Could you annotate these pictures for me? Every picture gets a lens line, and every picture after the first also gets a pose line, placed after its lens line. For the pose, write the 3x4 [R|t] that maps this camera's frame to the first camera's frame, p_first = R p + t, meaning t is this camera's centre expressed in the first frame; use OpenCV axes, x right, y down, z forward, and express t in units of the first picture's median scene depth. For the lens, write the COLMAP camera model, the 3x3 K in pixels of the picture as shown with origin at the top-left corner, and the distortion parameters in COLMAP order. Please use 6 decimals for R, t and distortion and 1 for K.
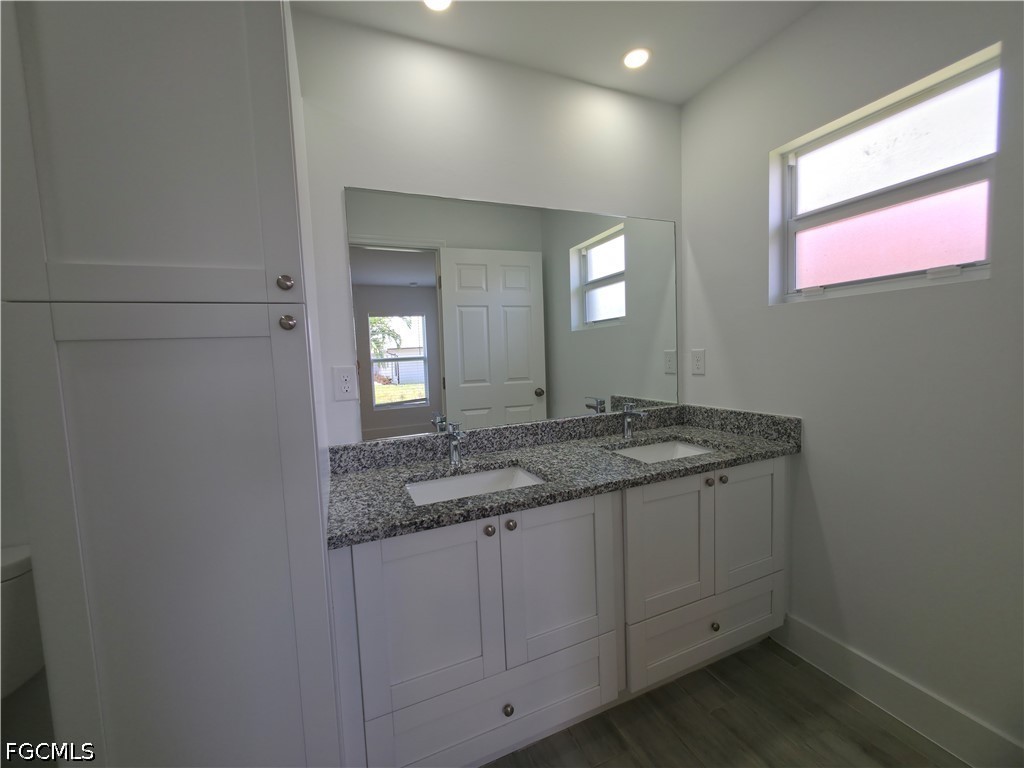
lens RADIAL K [[412.0, 0, 514.7], [0, 412.0, 383.9], [0, 0, 1]] dist [-0.002541, 0.000109]
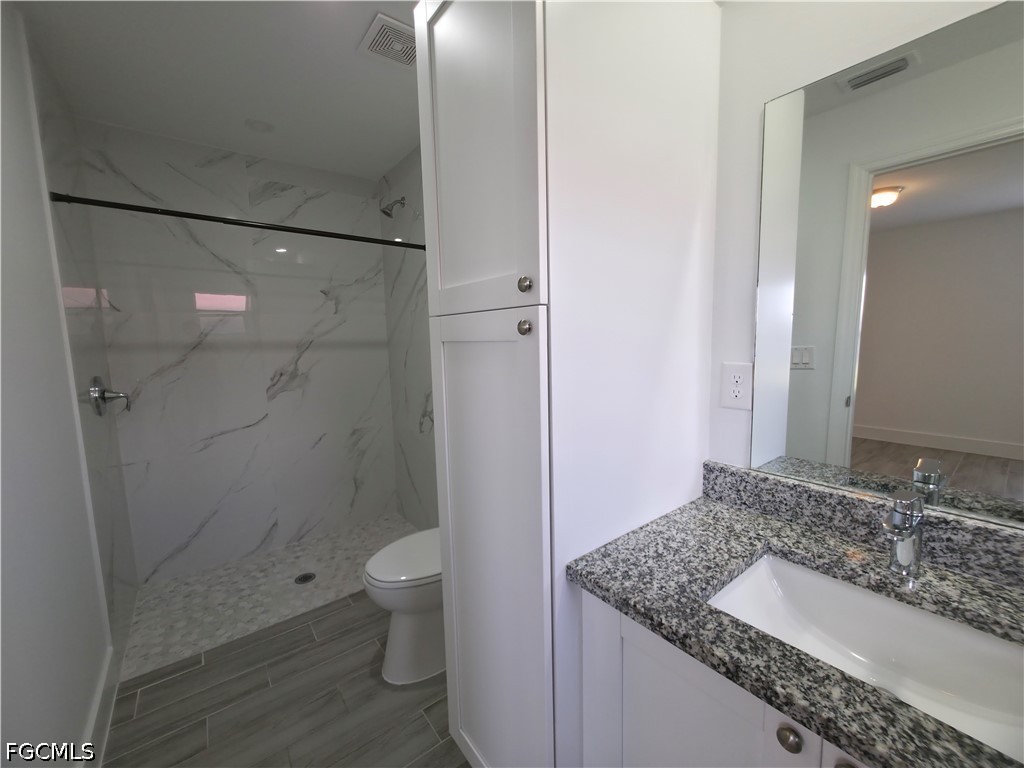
lens RADIAL K [[412.0, 0, 510.0], [0, 412.0, 390.4], [0, 0, 1]] dist [-0.002541, 0.000109]
pose [[0.243023, 0.162893, -0.956246, 0.256333], [-0.056402, 0.986505, 0.153713, -0.108270], [0.968379, 0.016578, 0.248931, 0.537761]]
